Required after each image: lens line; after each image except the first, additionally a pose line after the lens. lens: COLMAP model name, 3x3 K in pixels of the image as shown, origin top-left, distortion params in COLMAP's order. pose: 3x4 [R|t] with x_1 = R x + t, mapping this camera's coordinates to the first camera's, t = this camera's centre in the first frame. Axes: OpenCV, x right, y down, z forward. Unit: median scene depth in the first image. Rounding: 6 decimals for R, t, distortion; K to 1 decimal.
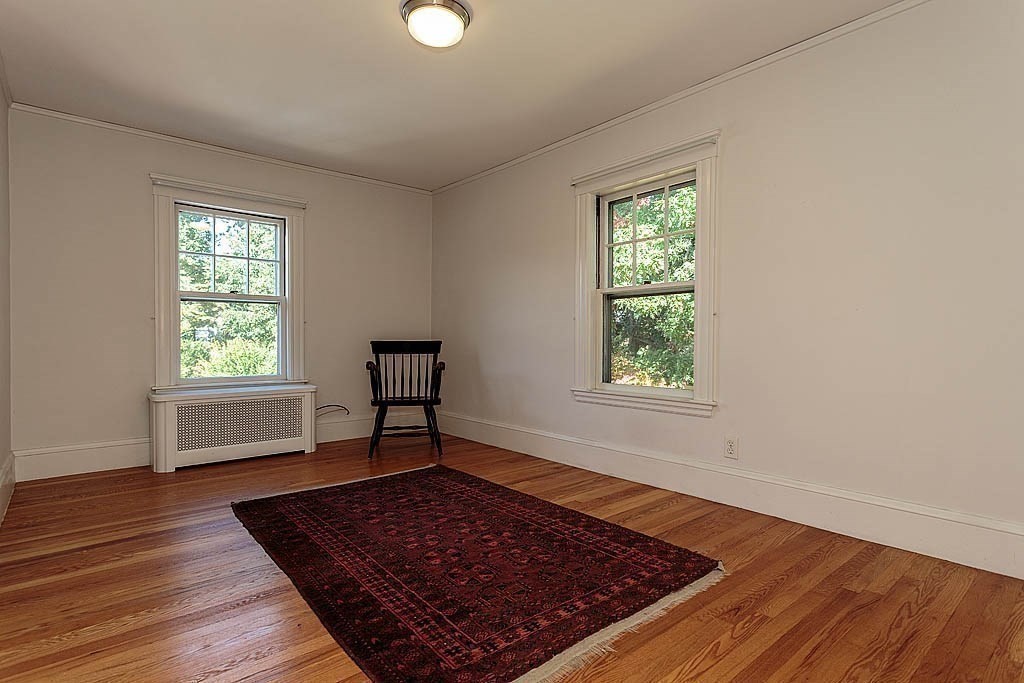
lens RADIAL K [[484.3, 0, 505.3], [0, 484.3, 341.4], [0, 0, 1]] dist [0.003471, 0.000873]
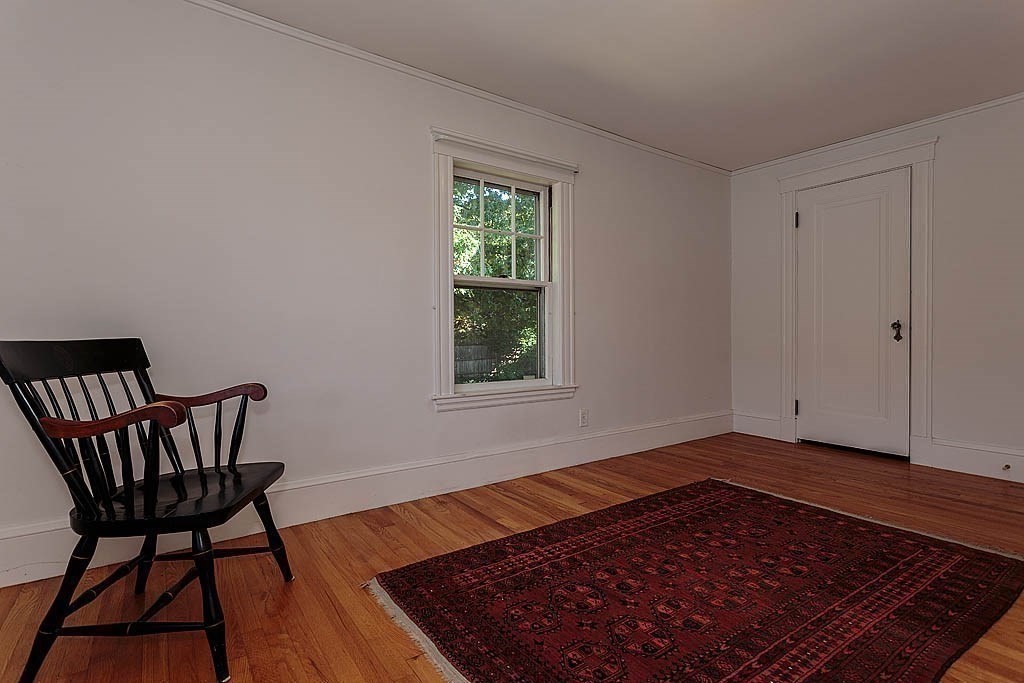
lens RADIAL K [[484.3, 0, 505.3], [0, 484.3, 341.4], [0, 0, 1]] dist [0.003471, 0.000873]
pose [[0.125197, -0.017201, 0.991983, -0.814373], [0.008339, 0.999833, 0.016284, -0.005936], [-0.992097, 0.006233, 0.125319, 1.029453]]
